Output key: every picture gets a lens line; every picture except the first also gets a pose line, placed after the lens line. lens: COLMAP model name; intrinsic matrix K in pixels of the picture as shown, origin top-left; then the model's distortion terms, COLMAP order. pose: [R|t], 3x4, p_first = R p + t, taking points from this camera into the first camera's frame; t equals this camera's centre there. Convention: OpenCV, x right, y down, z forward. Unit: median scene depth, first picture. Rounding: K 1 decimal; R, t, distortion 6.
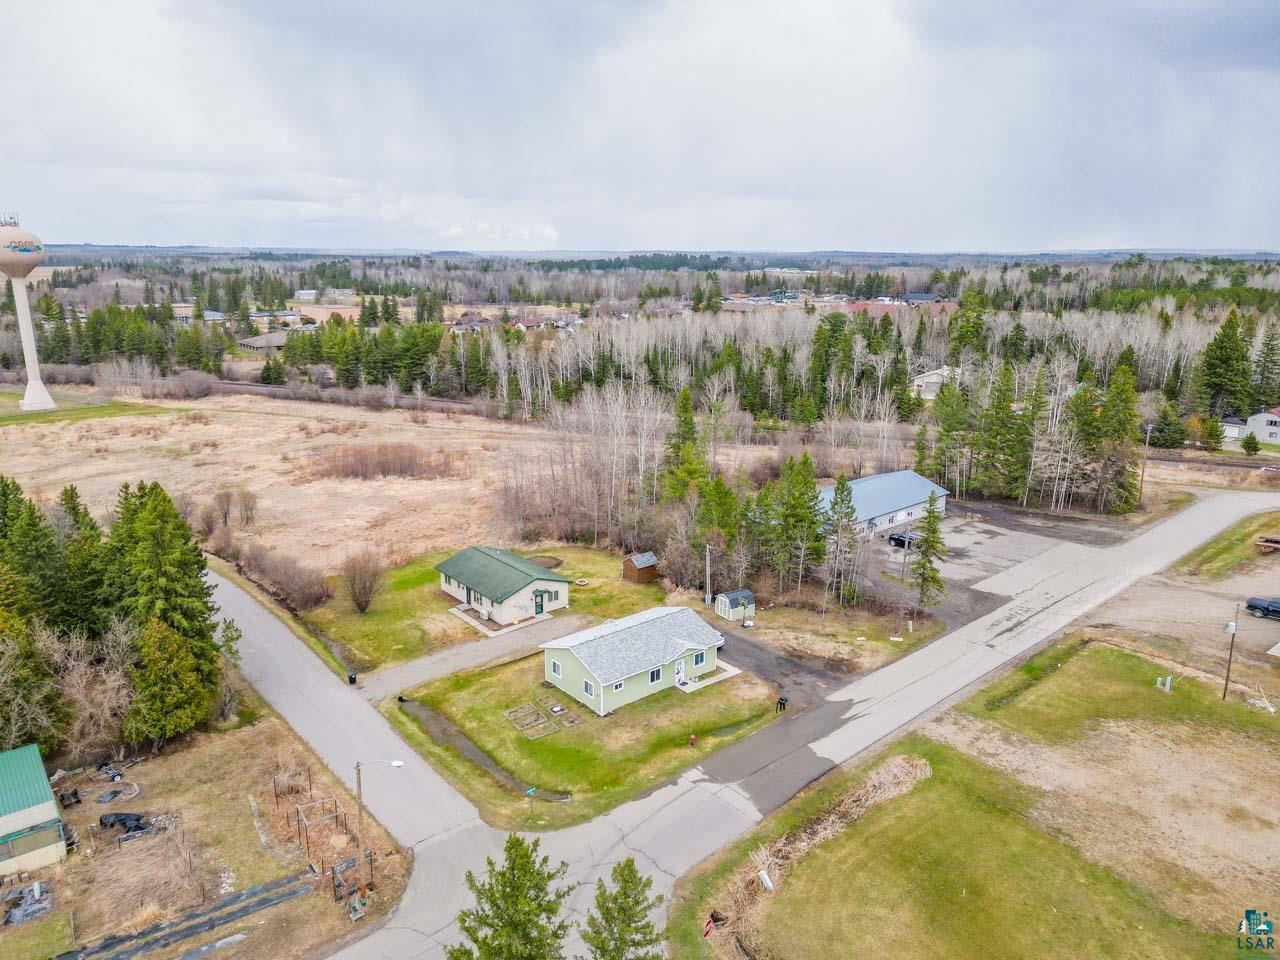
lens RADIAL K [[896.9, 0, 640.0], [0, 896.9, 480.0], [0, 0, 1]] dist [0.031317, -0.000190]
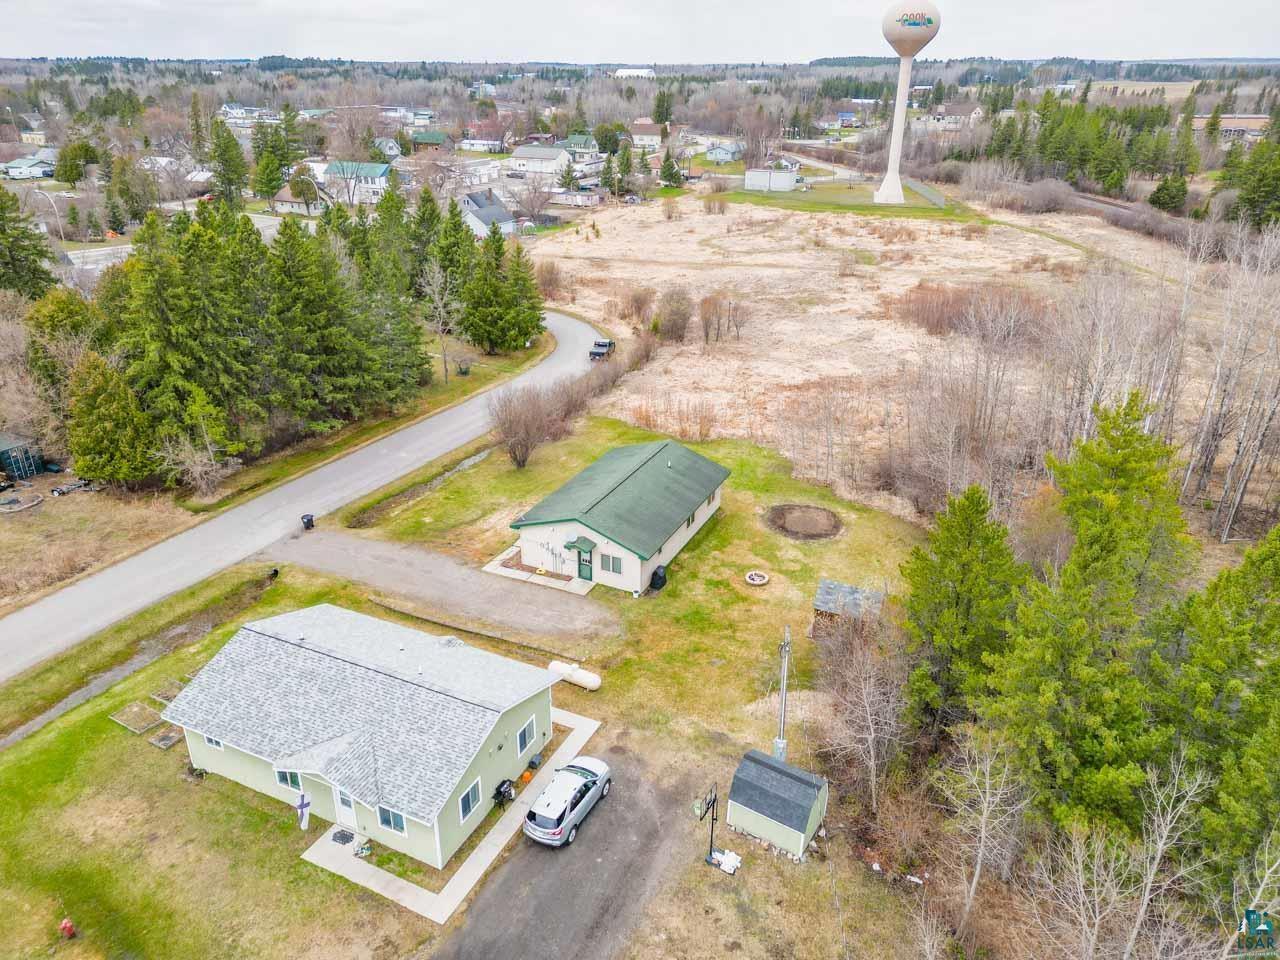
lens RADIAL K [[896.9, 0, 640.0], [0, 896.9, 480.0], [0, 0, 1]] dist [0.031317, -0.000190]
pose [[0.408033, 0.374968, -0.832411, 0.320527], [-0.223987, 0.925014, 0.306887, -0.083478], [0.885064, 0.061230, 0.461424, 0.701094]]
